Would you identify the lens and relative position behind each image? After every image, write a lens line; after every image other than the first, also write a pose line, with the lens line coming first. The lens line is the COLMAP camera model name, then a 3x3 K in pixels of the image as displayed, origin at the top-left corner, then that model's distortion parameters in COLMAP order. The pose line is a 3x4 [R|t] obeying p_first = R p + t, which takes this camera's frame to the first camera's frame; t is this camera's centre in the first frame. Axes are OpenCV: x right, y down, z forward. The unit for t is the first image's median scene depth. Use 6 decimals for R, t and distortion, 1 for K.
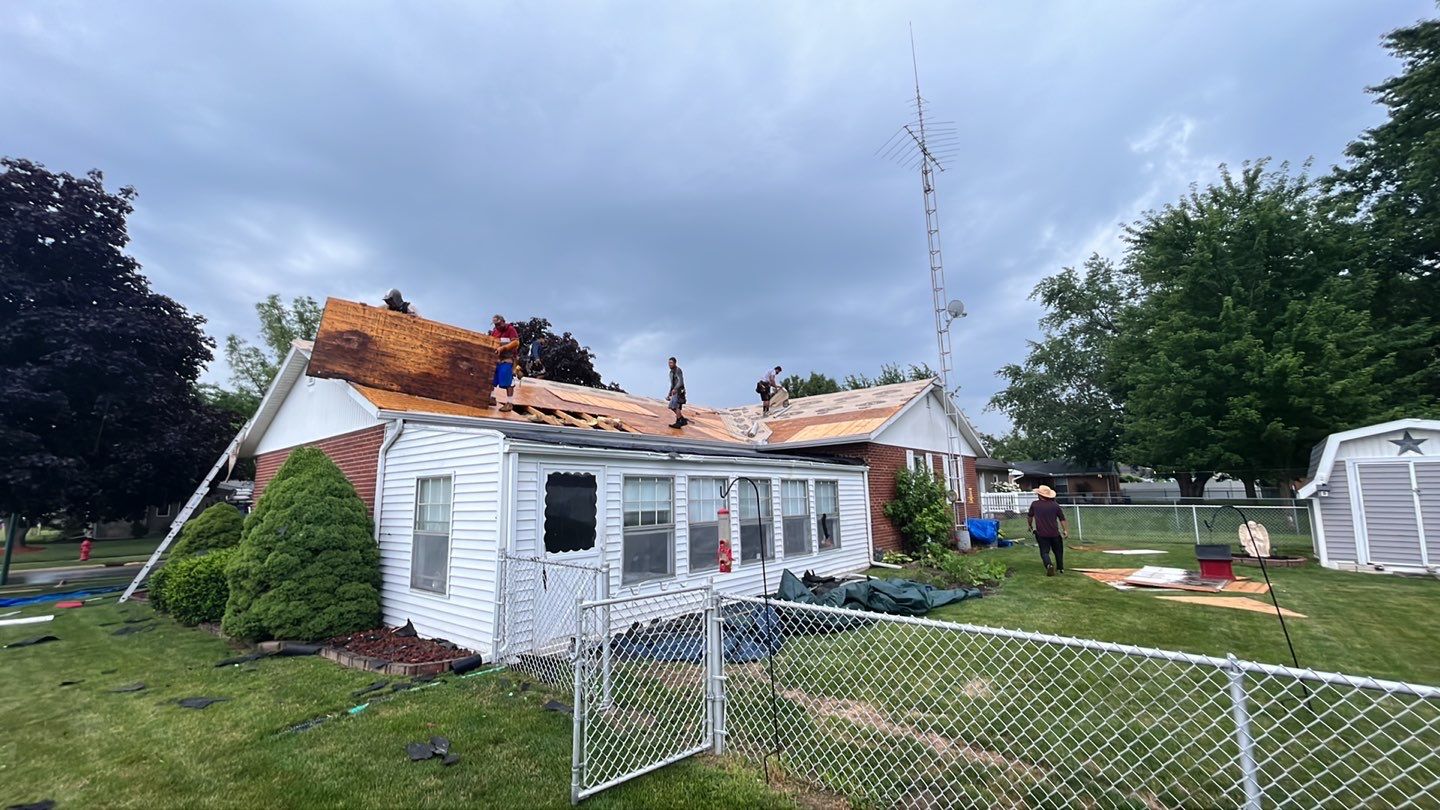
lens RADIAL K [[566.0, 0, 733.0], [0, 566.0, 411.6], [0, 0, 1]] dist [-0.002022, -0.000252]
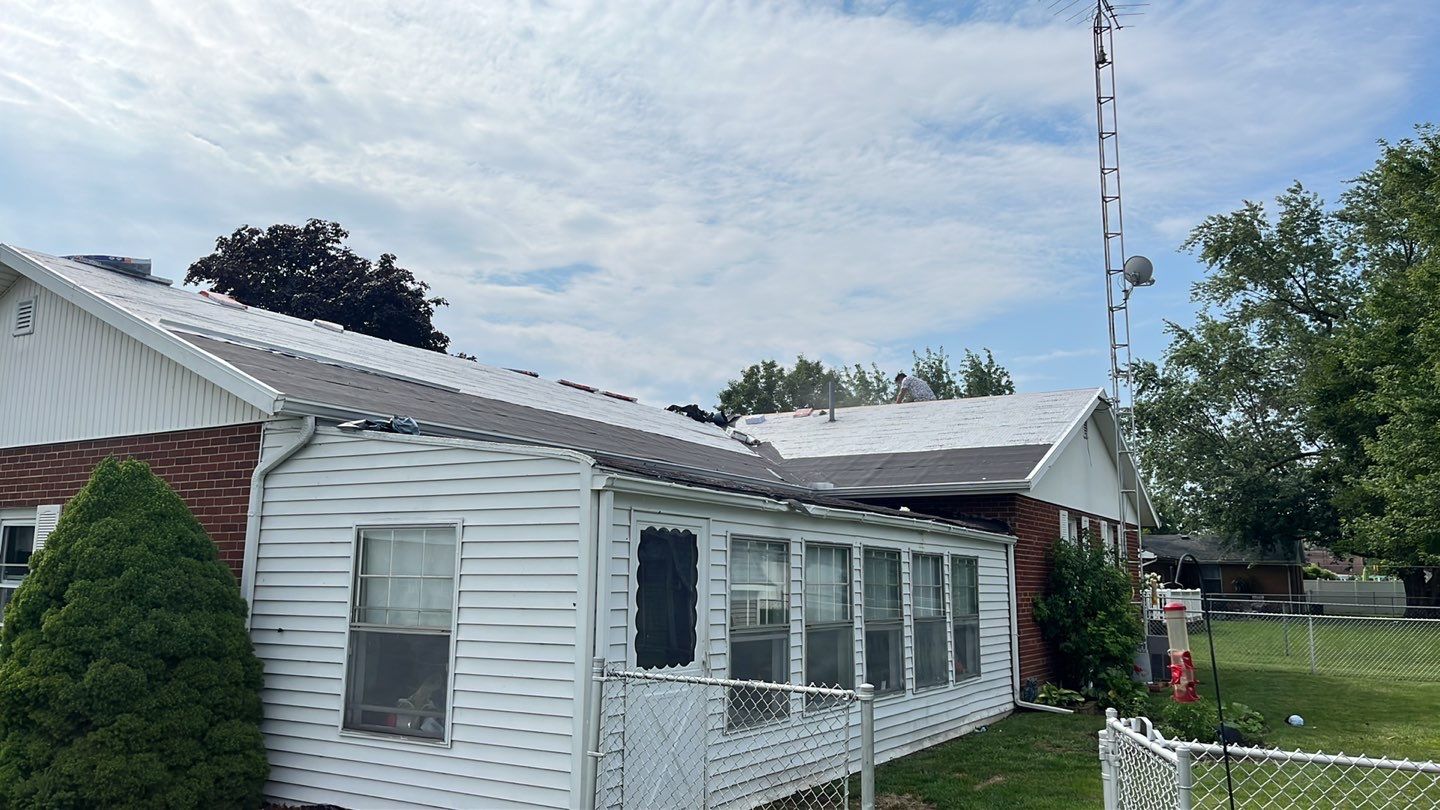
lens RADIAL K [[1074.8, 0, 721.5], [0, 1074.8, 409.3], [0, 0, 1]] dist [0.044918, -0.039987]
pose [[0.988490, 0.055185, 0.140859, -0.250417], [-0.053820, 0.998460, -0.013484, -0.000716], [-0.141386, 0.005748, 0.989938, -0.053581]]
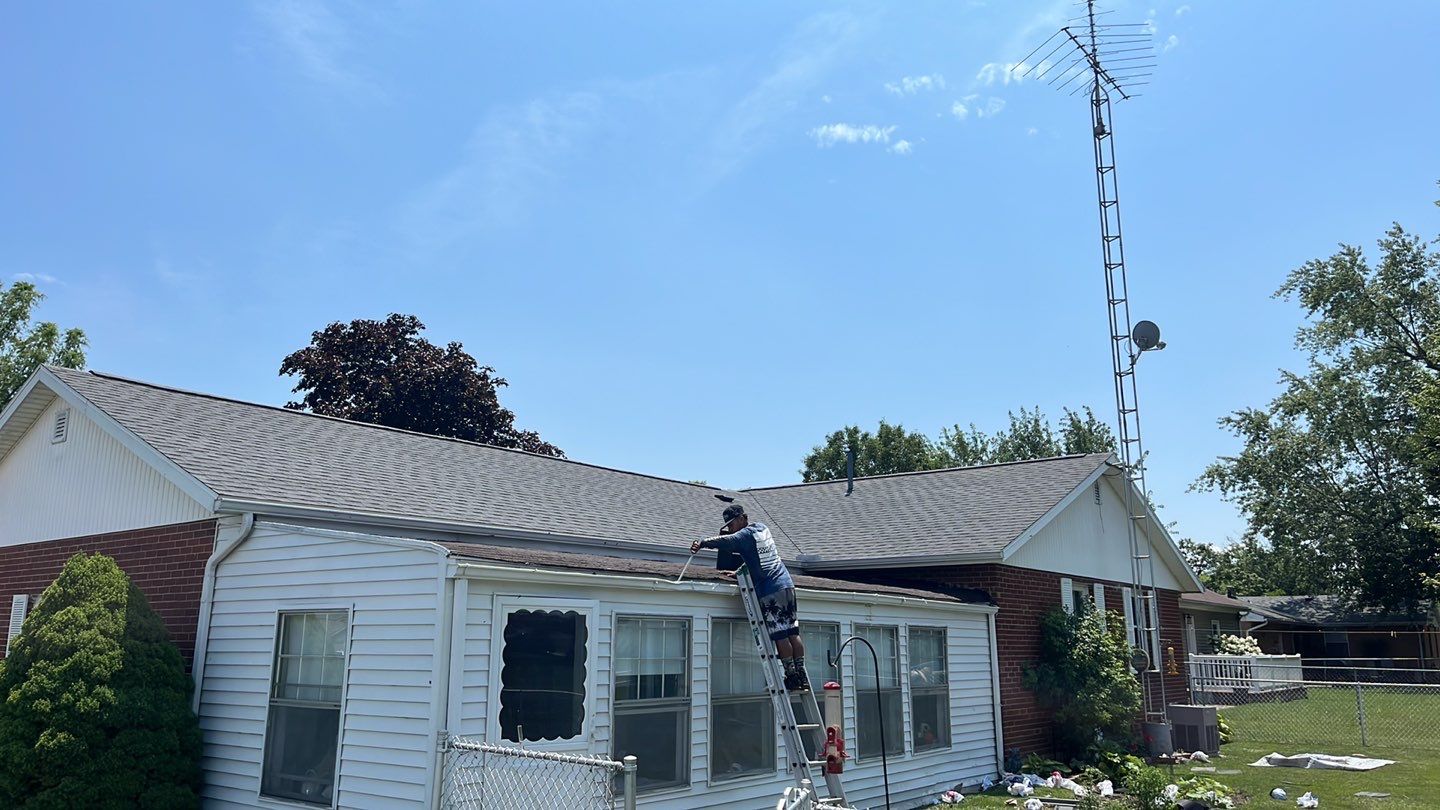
lens RADIAL K [[1074.8, 0, 740.4], [0, 1074.8, 404.7], [0, 0, 1]] dist [0.044918, -0.039987]
pose [[0.999334, 0.031692, 0.018099, -0.059186], [-0.030386, 0.997196, -0.068393, -0.028780], [-0.020215, 0.067797, 0.997494, -0.136772]]
